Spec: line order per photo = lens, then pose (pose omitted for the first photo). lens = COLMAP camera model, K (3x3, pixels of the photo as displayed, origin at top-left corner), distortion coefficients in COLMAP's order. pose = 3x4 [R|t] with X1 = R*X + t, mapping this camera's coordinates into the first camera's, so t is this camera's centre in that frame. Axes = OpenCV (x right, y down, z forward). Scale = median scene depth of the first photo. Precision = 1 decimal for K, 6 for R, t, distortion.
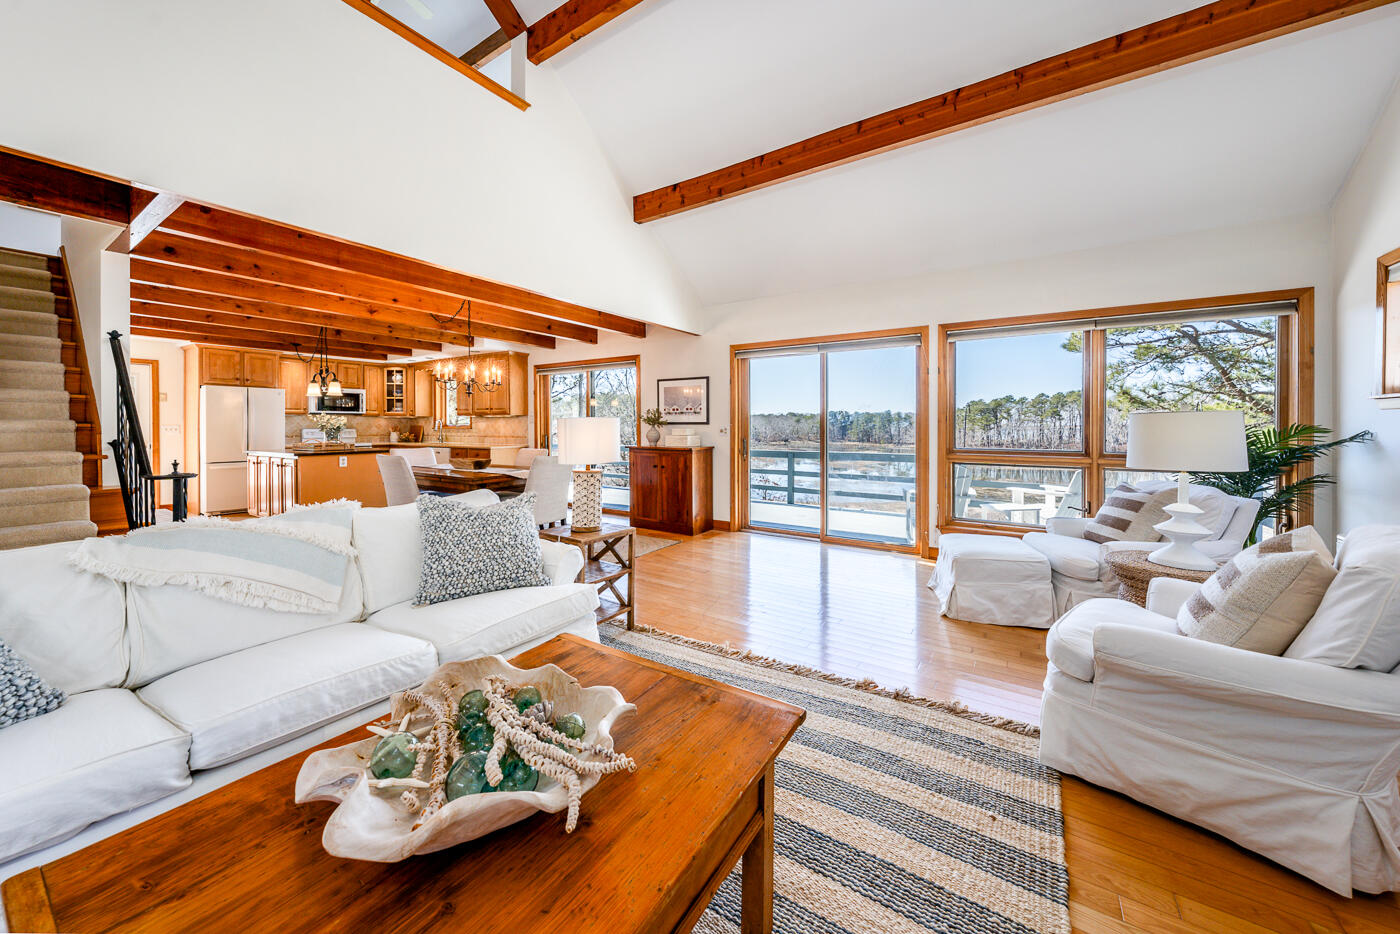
lens RADIAL K [[504.5, 0, 700.1], [0, 504.5, 427.7], [0, 0, 1]] dist [0.023706, -0.000061]
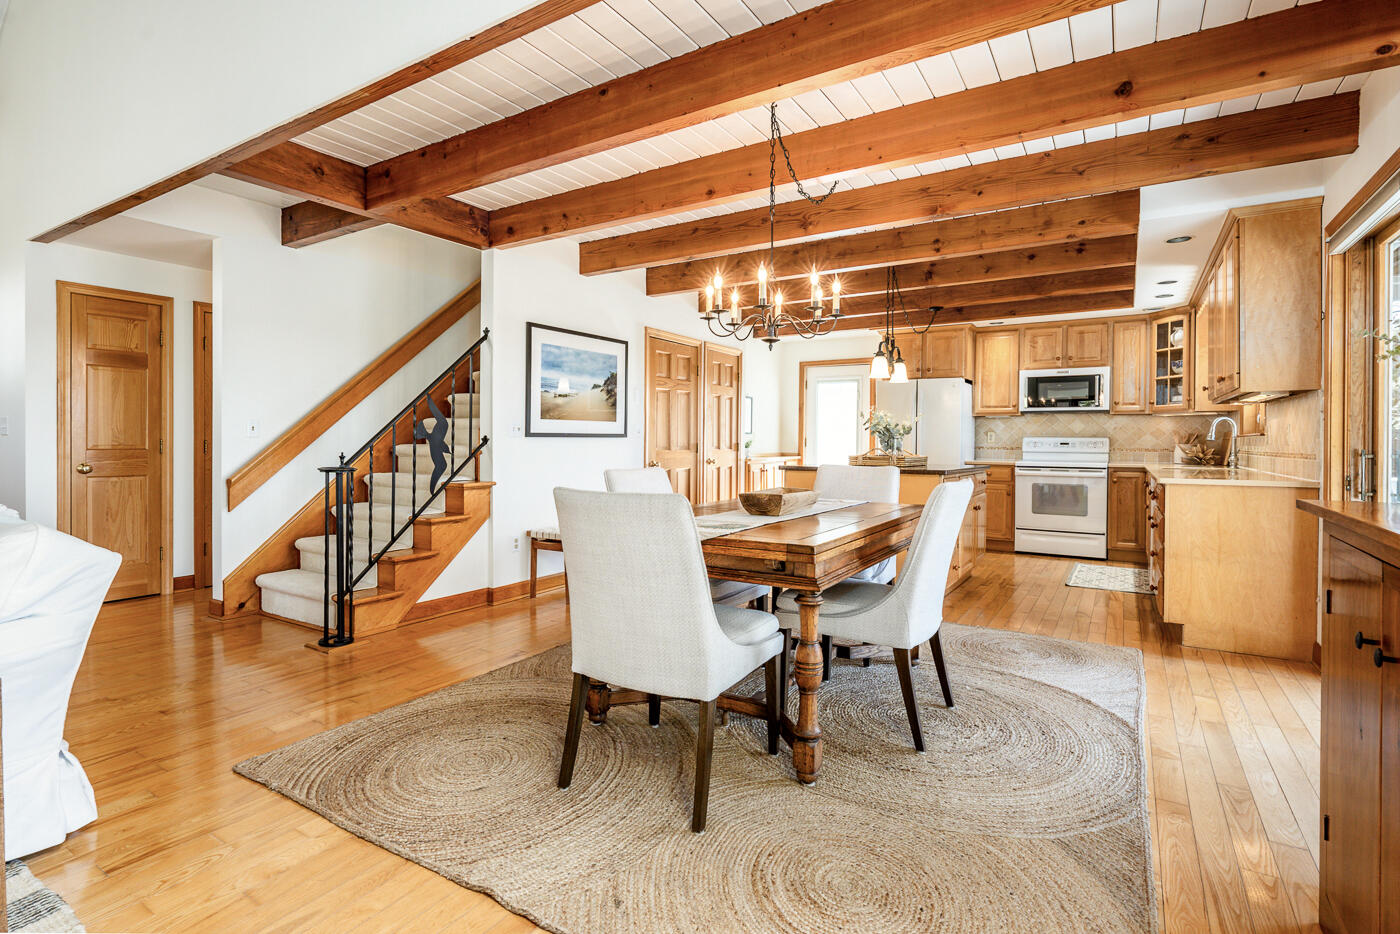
lens RADIAL K [[668.6, 0, 706.5], [0, 668.6, 441.4], [0, 0, 1]] dist [-0.001105, -0.000099]
pose [[0.023111, 0.001192, -0.999732, 0.062659], [-0.011044, 0.999939, 0.000937, 0.011790], [0.999672, 0.011020, 0.023122, 0.603408]]
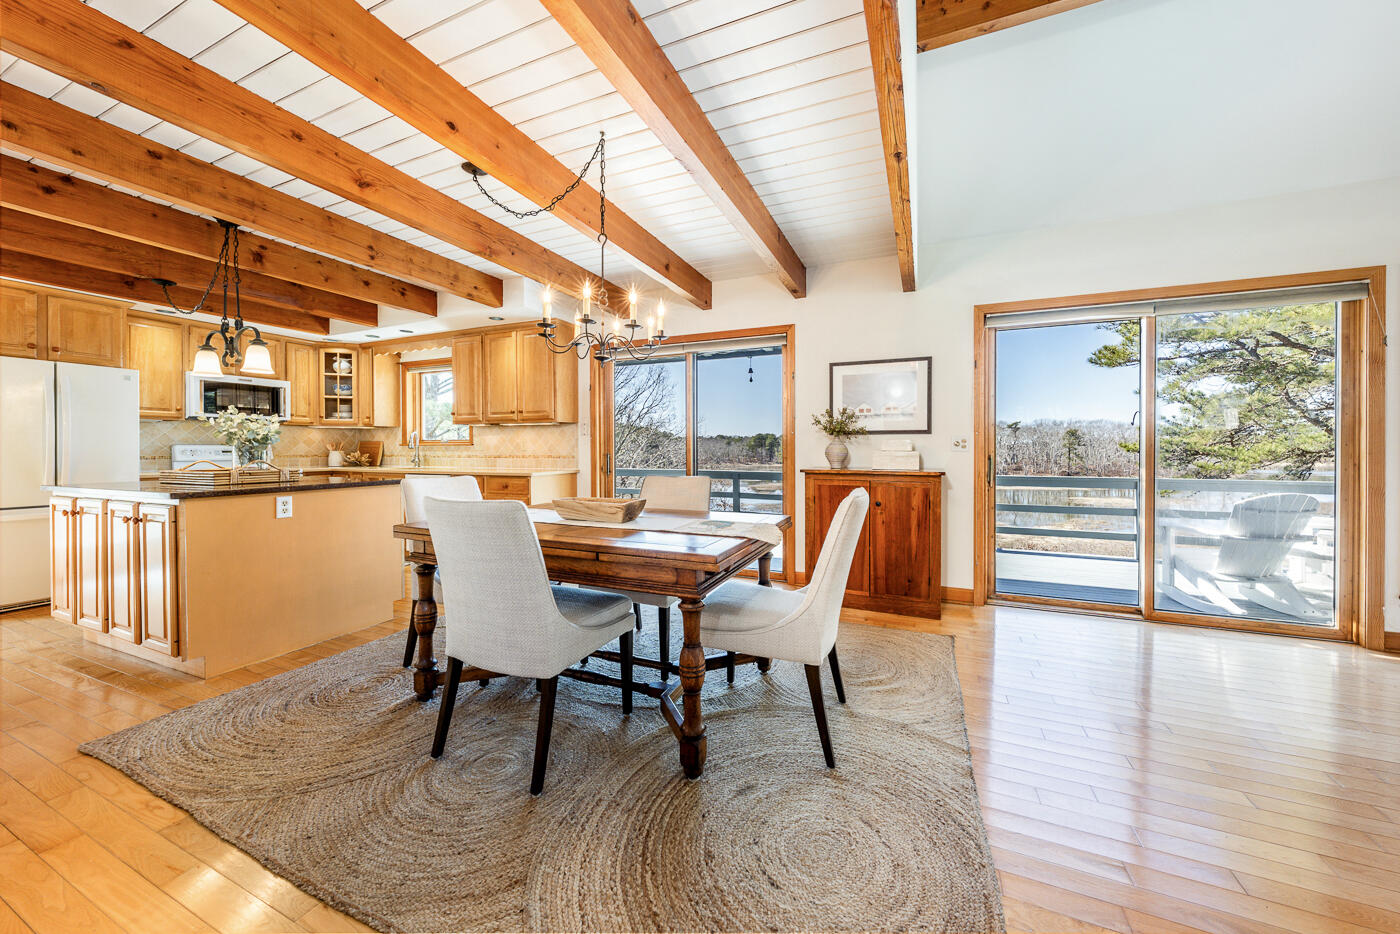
lens RADIAL K [[503.4, 0, 707.9], [0, 503.4, 450.5], [0, 0, 1]] dist [0.007255, 0.000390]
pose [[0.986041, -0.002851, 0.166476, -0.288675], [0.002842, 0.999996, 0.000289, 0.010699], [-0.166476, 0.000188, 0.986045, 0.347811]]
